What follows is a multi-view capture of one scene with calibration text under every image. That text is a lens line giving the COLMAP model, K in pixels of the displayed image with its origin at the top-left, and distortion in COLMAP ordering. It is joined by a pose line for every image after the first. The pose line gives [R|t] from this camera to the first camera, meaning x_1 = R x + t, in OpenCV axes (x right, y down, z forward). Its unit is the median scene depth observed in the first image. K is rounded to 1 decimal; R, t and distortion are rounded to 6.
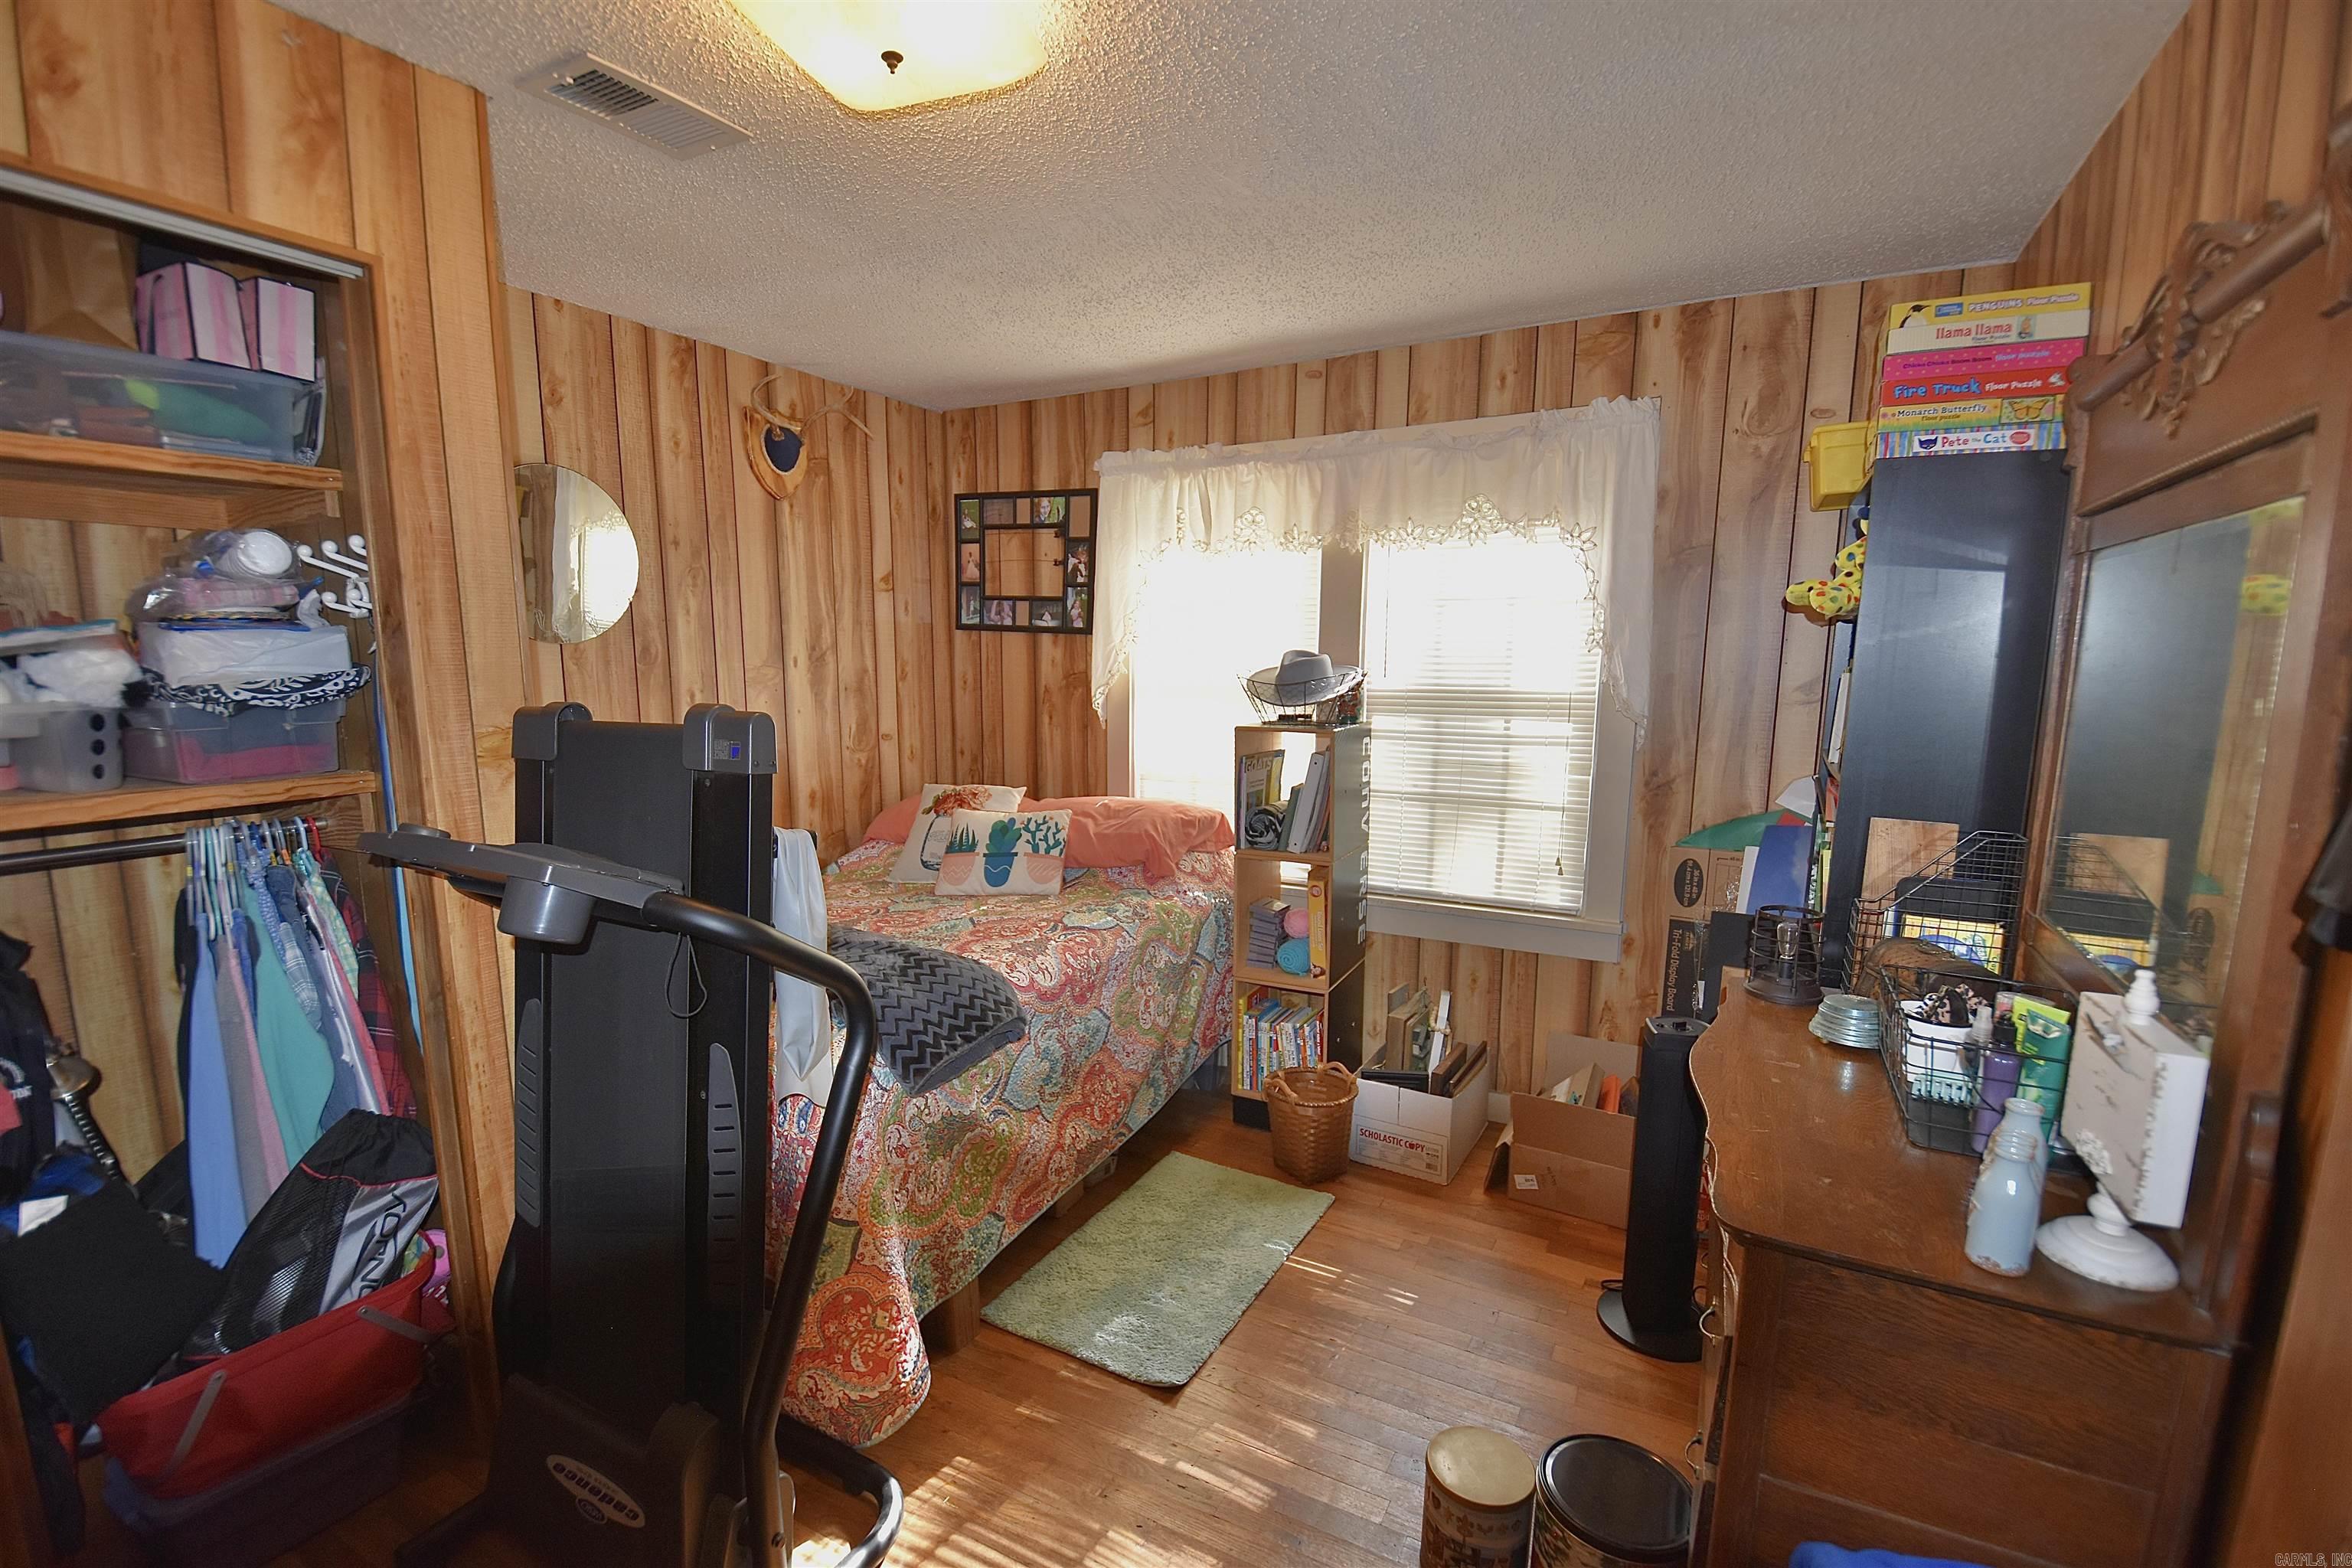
lens RADIAL K [[1035.0, 0, 1180.4], [0, 1035.0, 837.7], [0, 0, 1]] dist [0.015284, -0.019829]
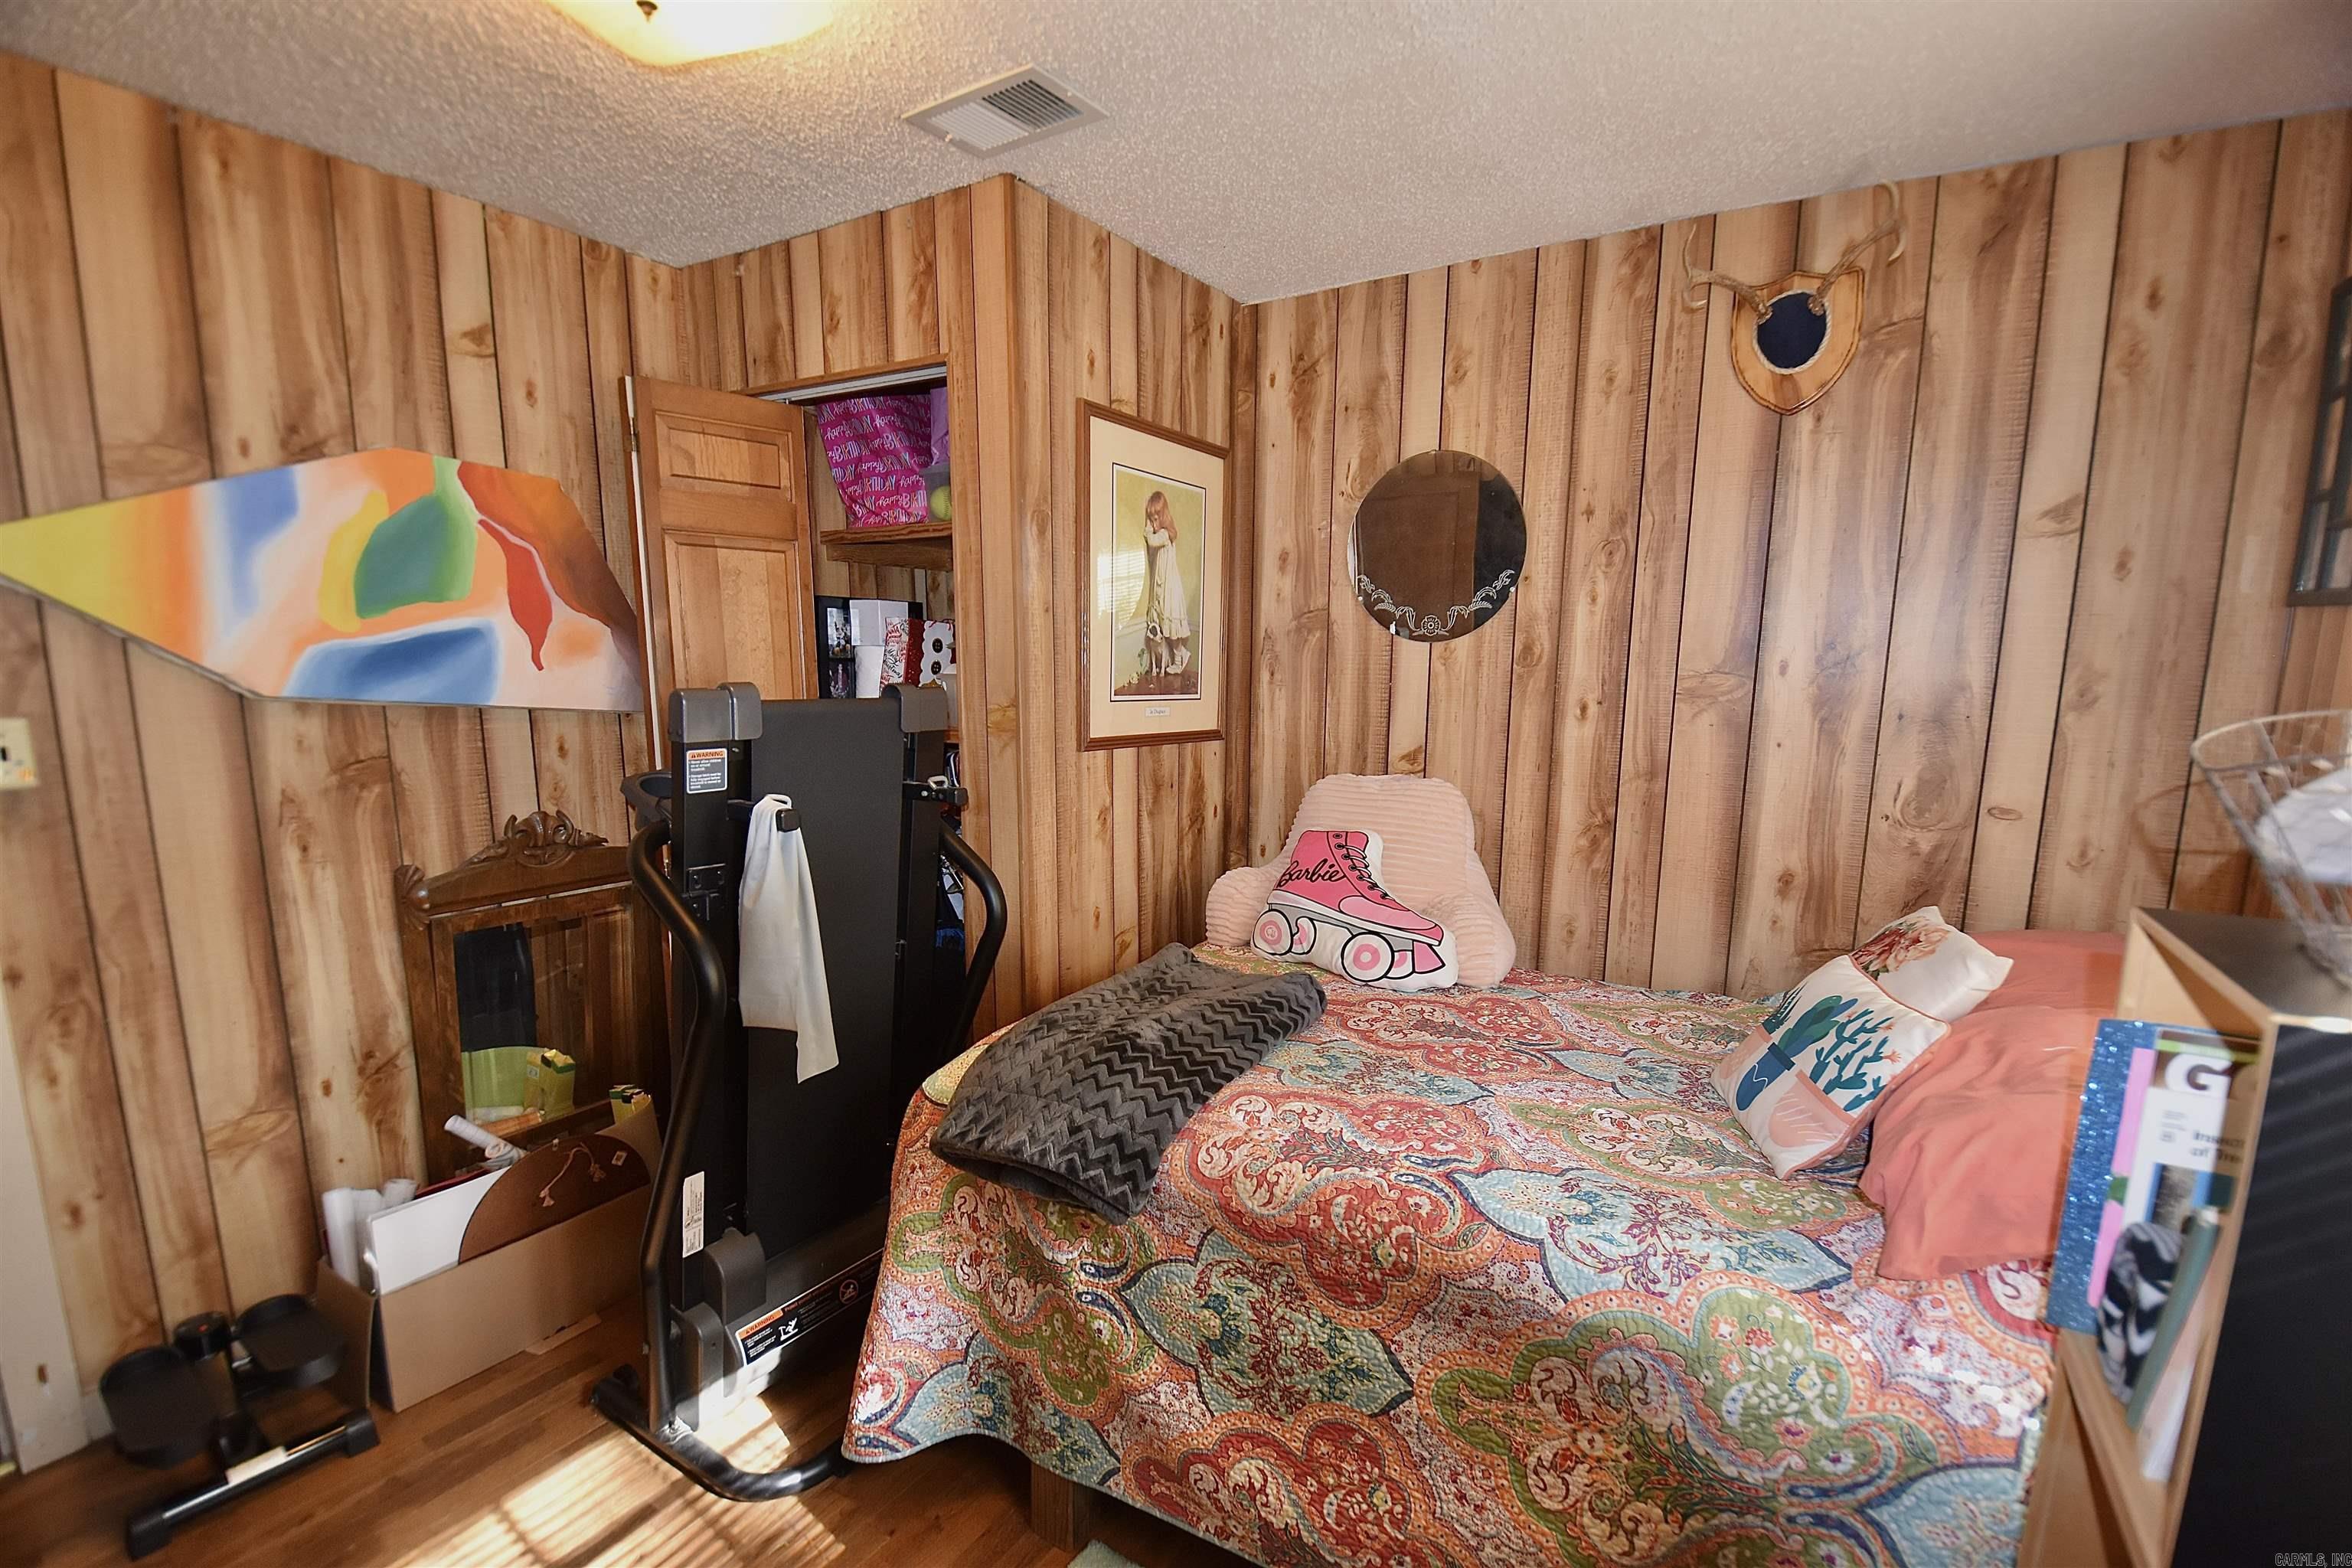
lens RADIAL K [[1035.0, 0, 1180.4], [0, 1035.0, 837.7], [0, 0, 1]] dist [0.015284, -0.019829]
pose [[-0.075997, 0.168084, -0.982839, 0.348574], [-0.185527, 0.966093, 0.179566, -0.131672], [0.979696, 0.195989, -0.042236, 0.787650]]
